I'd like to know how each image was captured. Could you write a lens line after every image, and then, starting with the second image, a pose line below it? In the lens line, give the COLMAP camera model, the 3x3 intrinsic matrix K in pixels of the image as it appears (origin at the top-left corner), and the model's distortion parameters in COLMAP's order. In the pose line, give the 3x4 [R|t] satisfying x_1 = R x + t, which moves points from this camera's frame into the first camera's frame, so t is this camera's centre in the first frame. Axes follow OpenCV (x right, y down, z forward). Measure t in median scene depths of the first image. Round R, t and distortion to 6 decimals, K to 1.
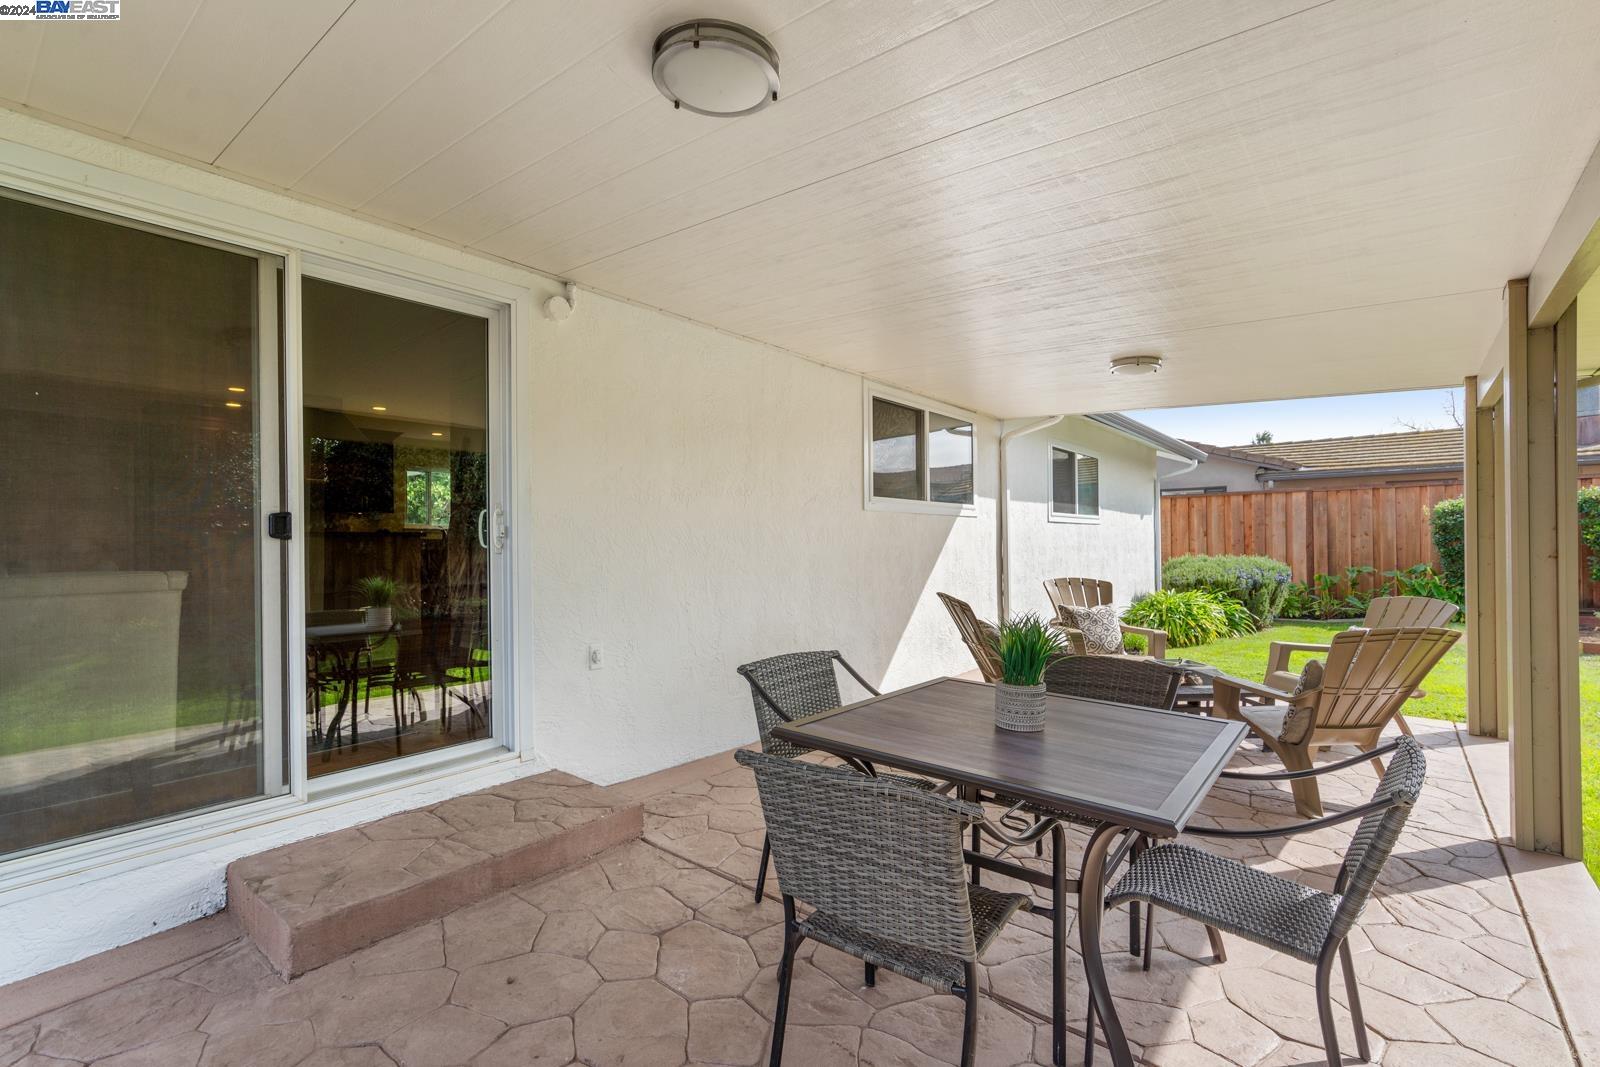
lens RADIAL K [[724.1, 0, 802.2], [0, 724.1, 542.2], [0, 0, 1]] dist [0.002442, 0.000685]
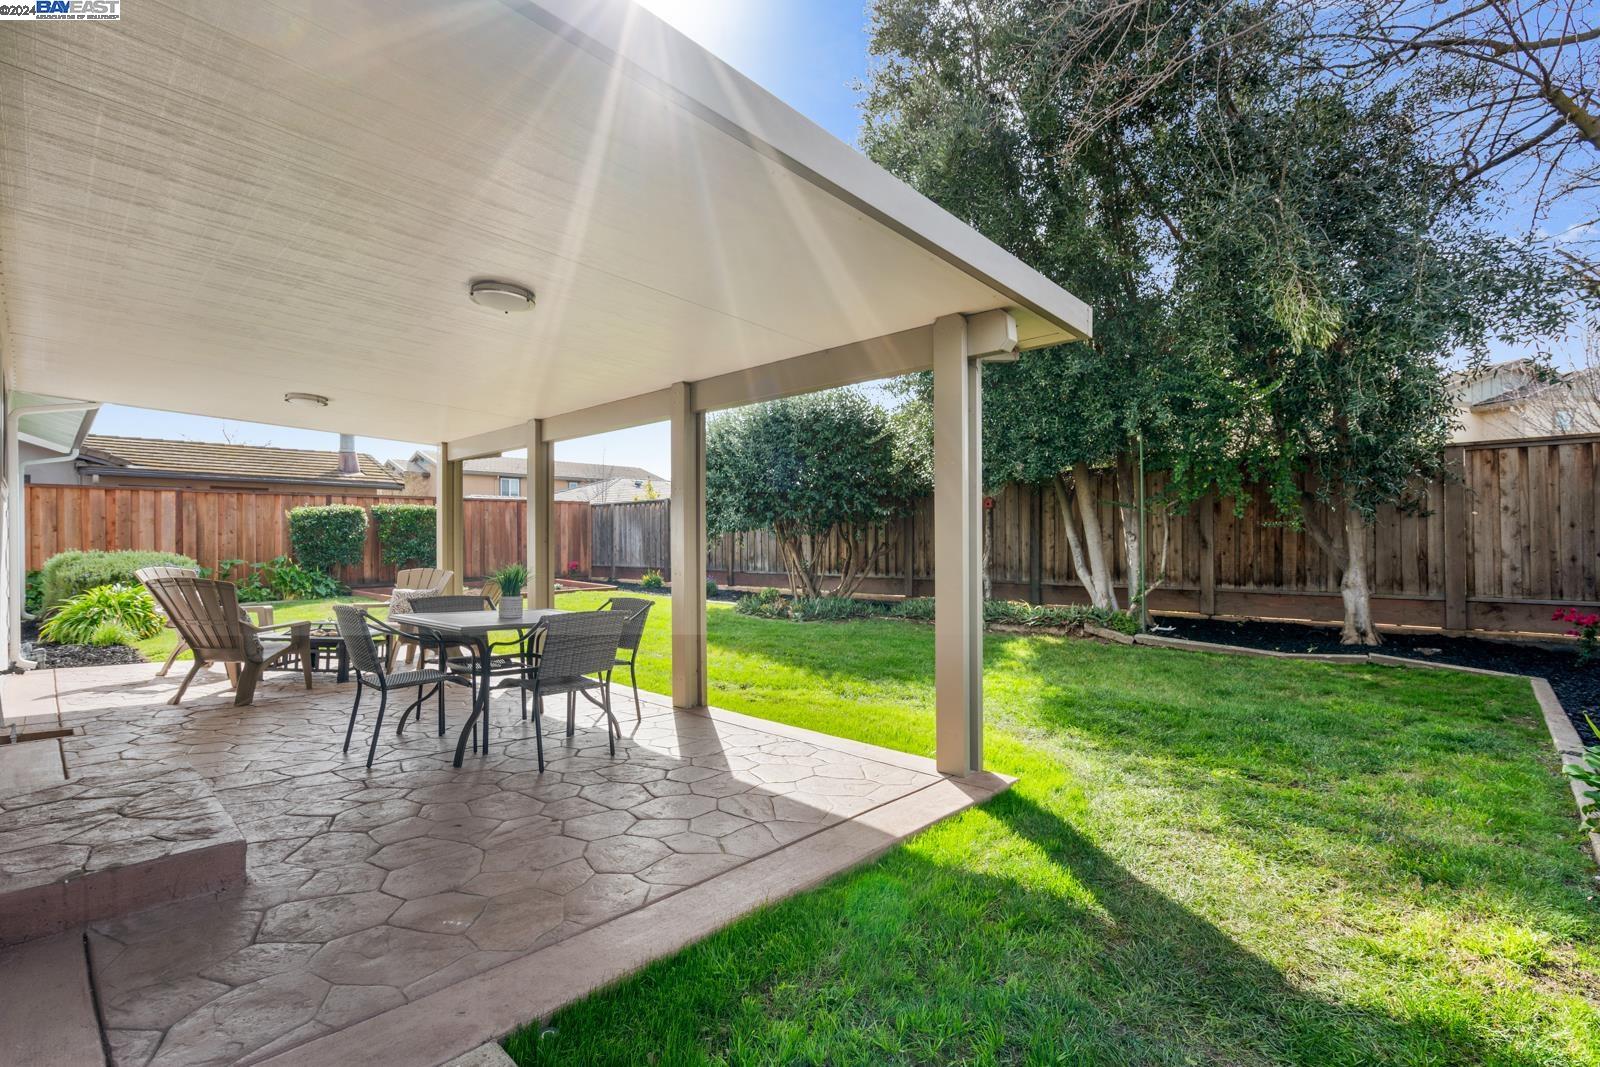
lens RADIAL K [[724.1, 0, 802.2], [0, 724.1, 542.2], [0, 0, 1]] dist [0.002442, 0.000685]
pose [[0.074919, 0.004276, 0.997180, -0.326250], [-0.001687, 0.999990, -0.004161, 0.008610], [-0.997188, -0.001370, 0.074925, 0.000937]]
